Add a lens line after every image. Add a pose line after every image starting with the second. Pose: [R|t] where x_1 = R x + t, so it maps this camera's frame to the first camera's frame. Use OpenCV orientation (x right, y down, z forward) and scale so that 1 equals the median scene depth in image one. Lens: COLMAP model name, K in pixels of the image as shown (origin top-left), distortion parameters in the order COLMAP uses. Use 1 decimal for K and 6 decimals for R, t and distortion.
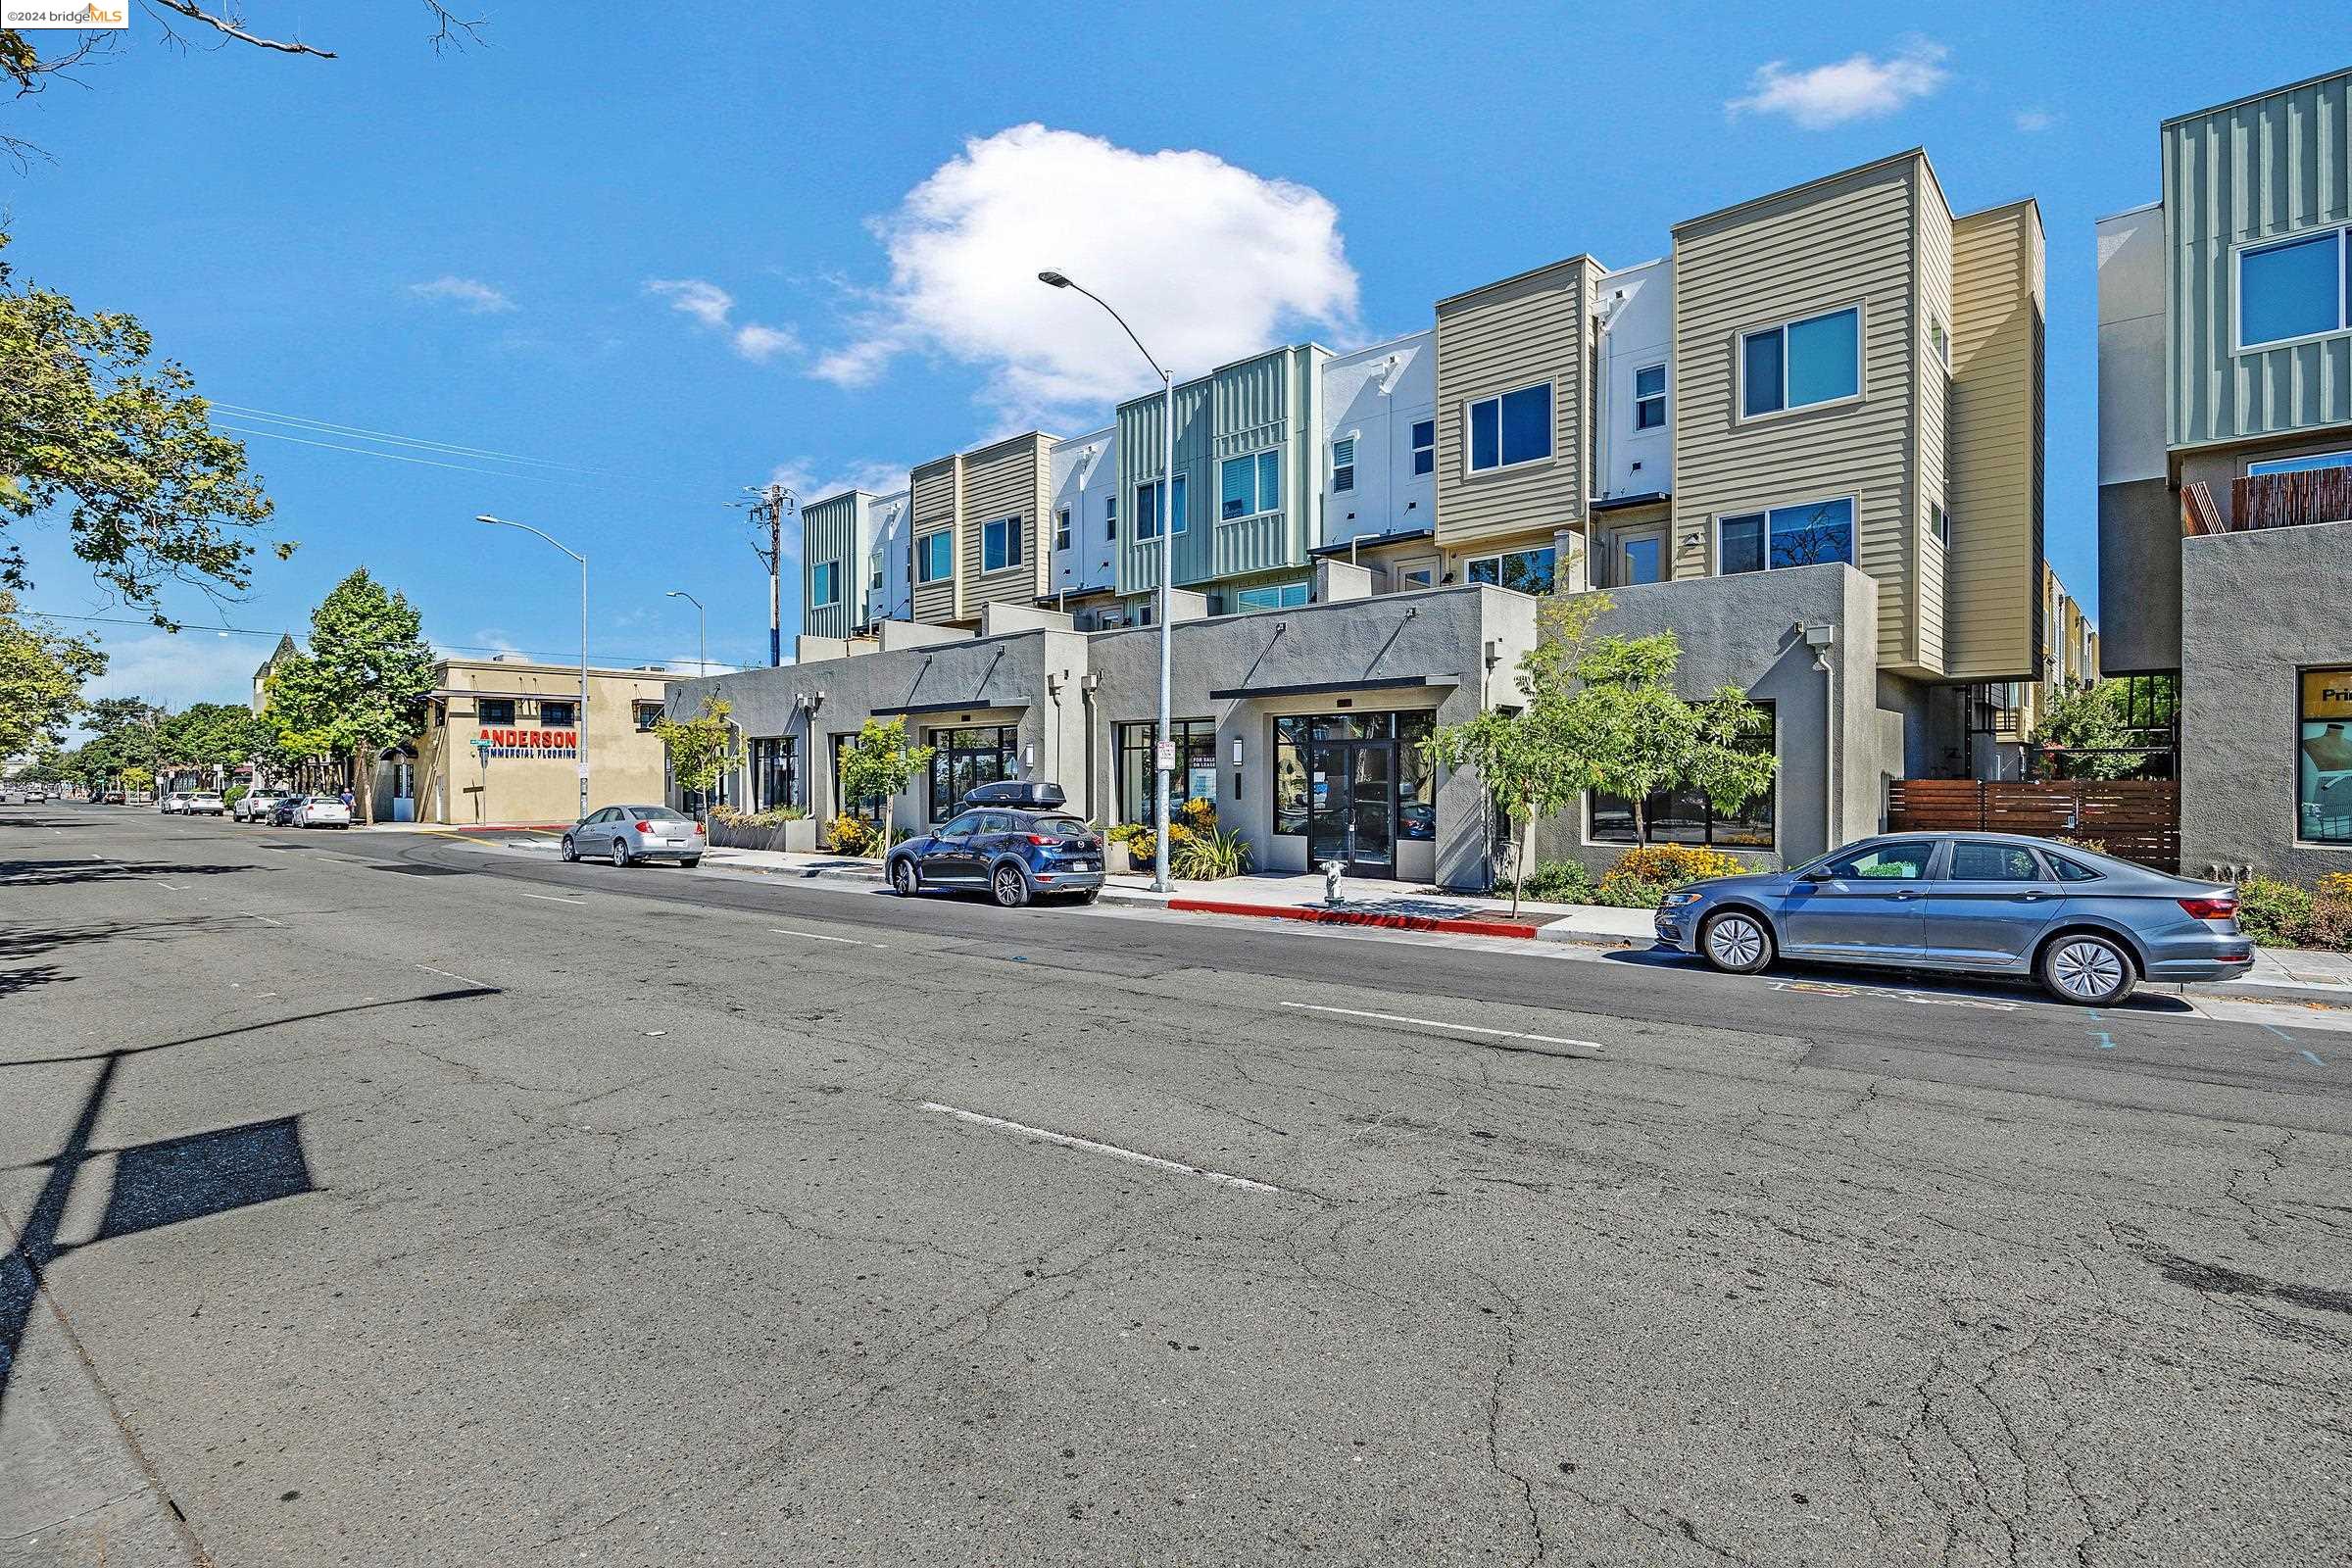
lens RADIAL K [[1157.1, 0, 1175.1], [0, 1157.1, 786.5], [0, 0, 1]] dist [-0.021105, 0.000073]
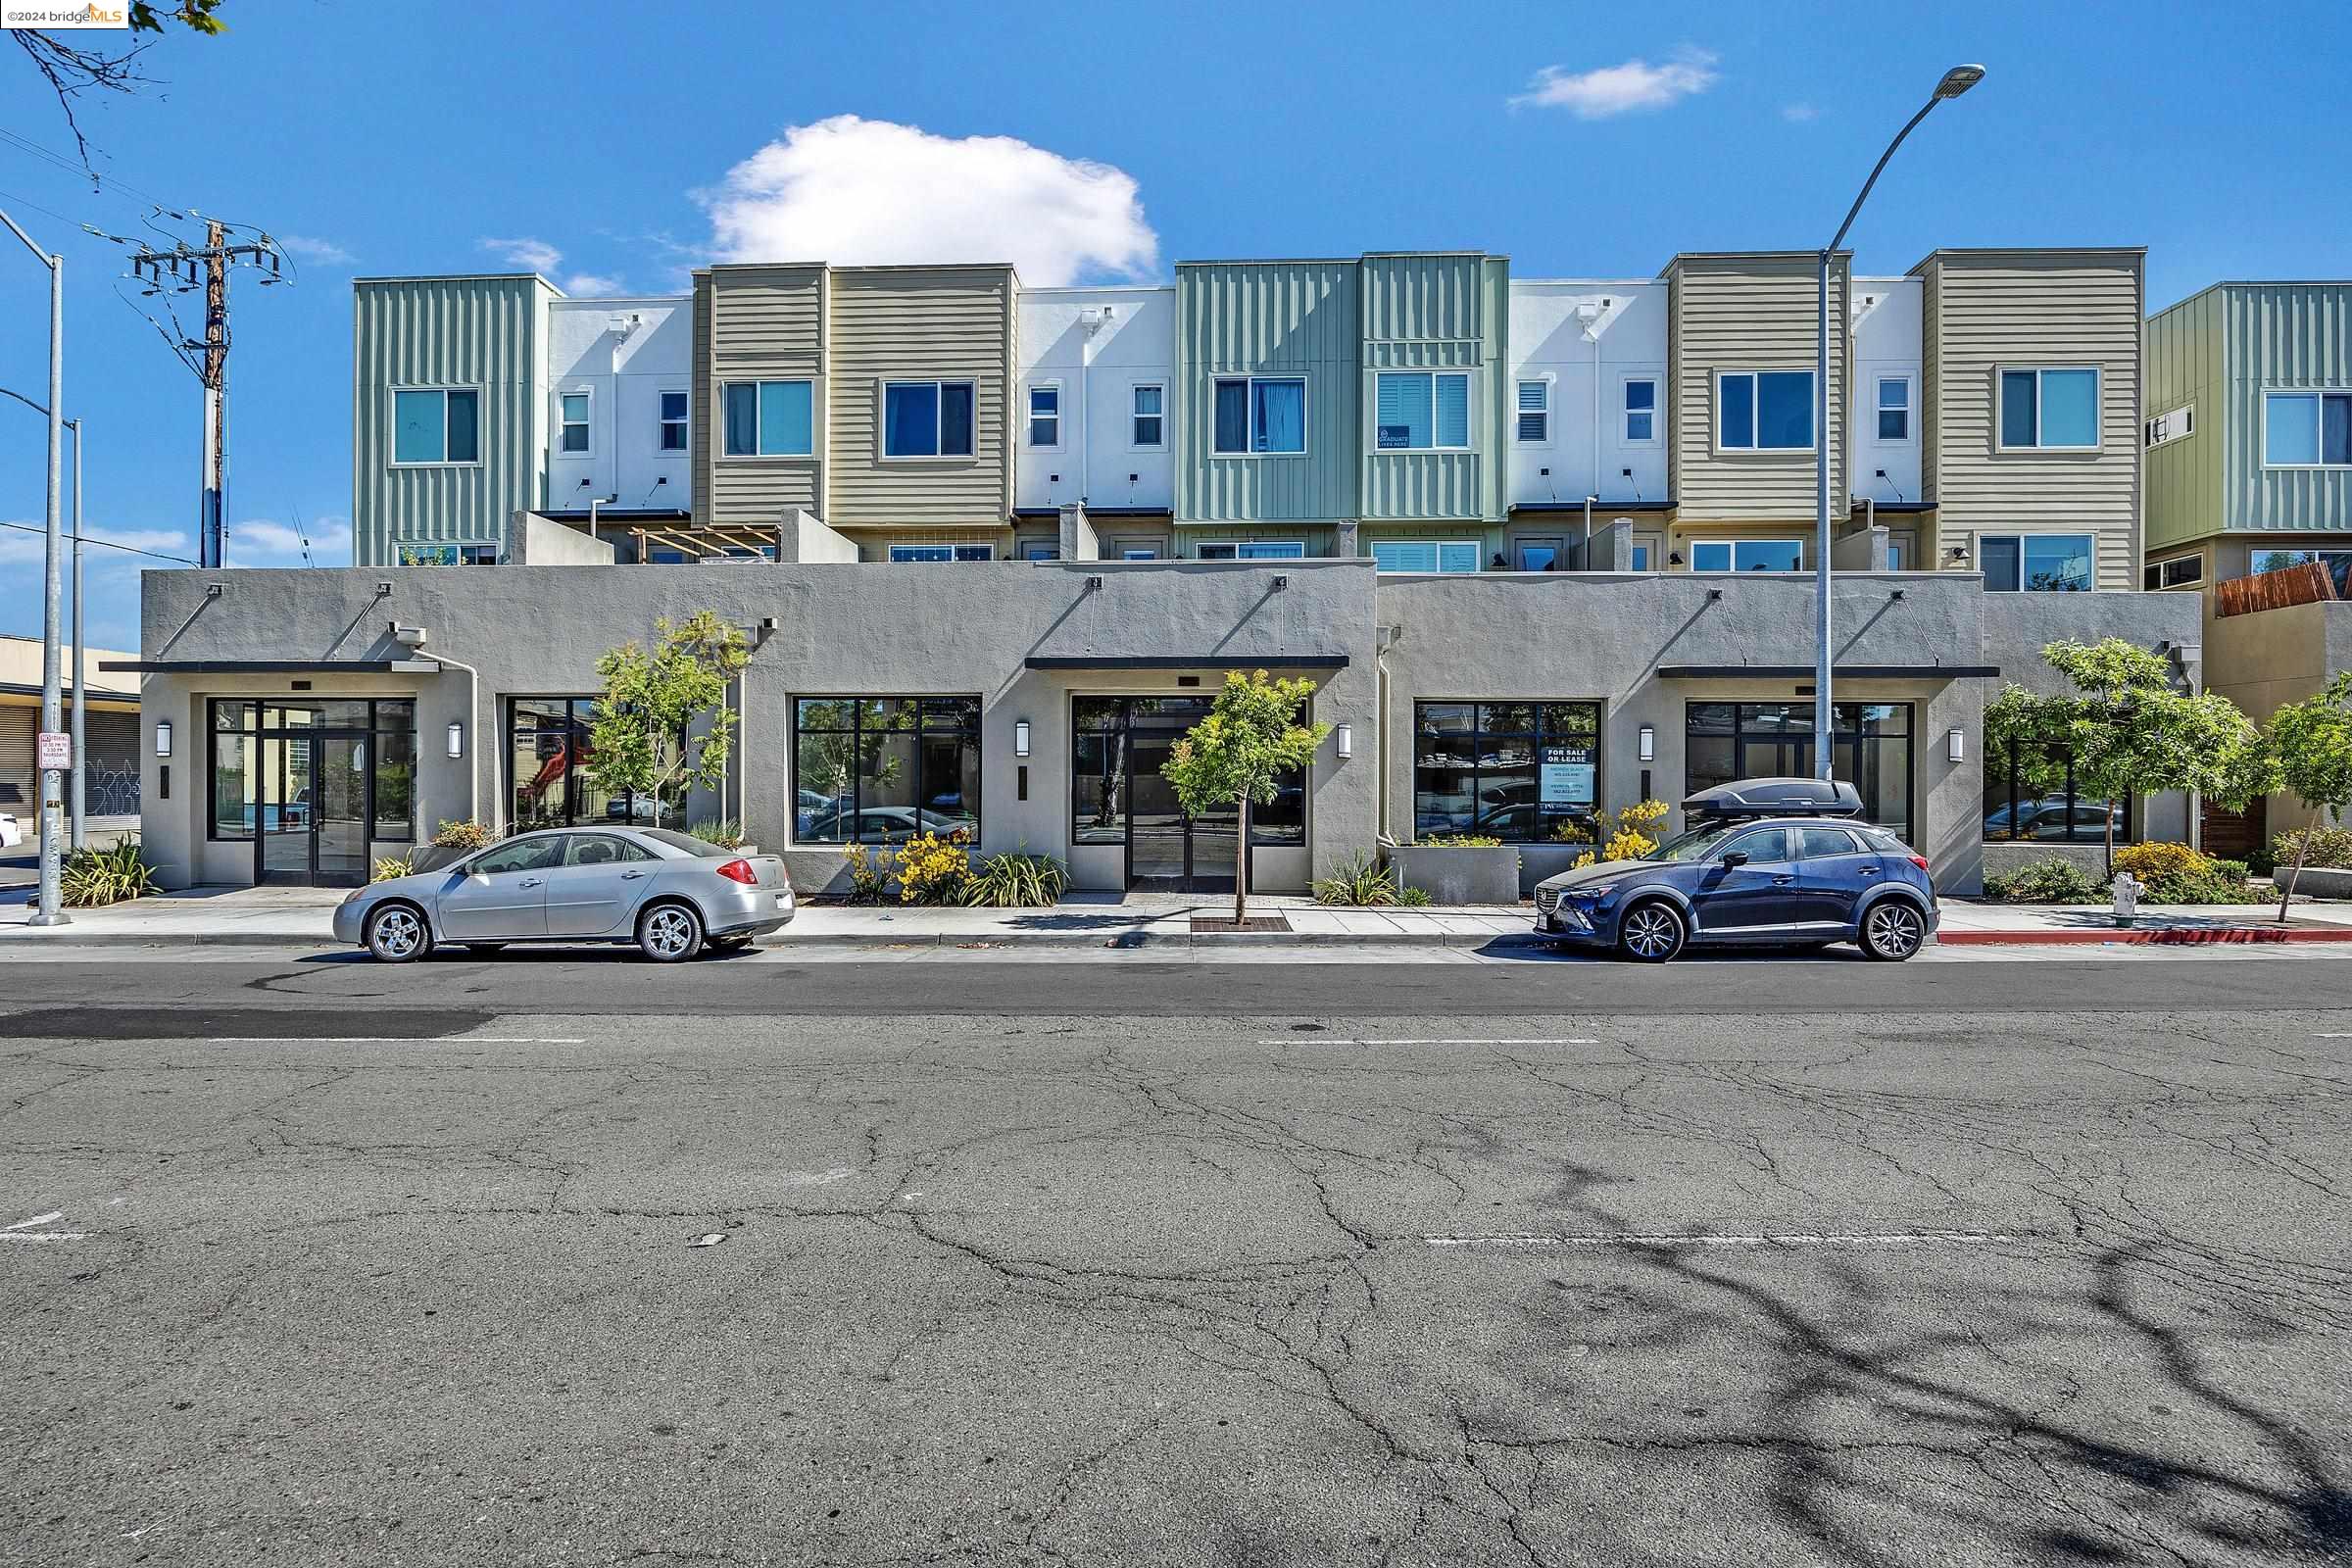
lens RADIAL K [[1160.9, 0, 1177.7], [0, 1160.9, 781.7], [0, 0, 1]] dist [-0.012076, -0.000508]
pose [[0.757506, -0.000602, 0.652828, -0.605038], [-0.001128, 0.999997, 0.002231, -0.004718], [-0.652827, -0.002427, 0.757503, 0.512589]]
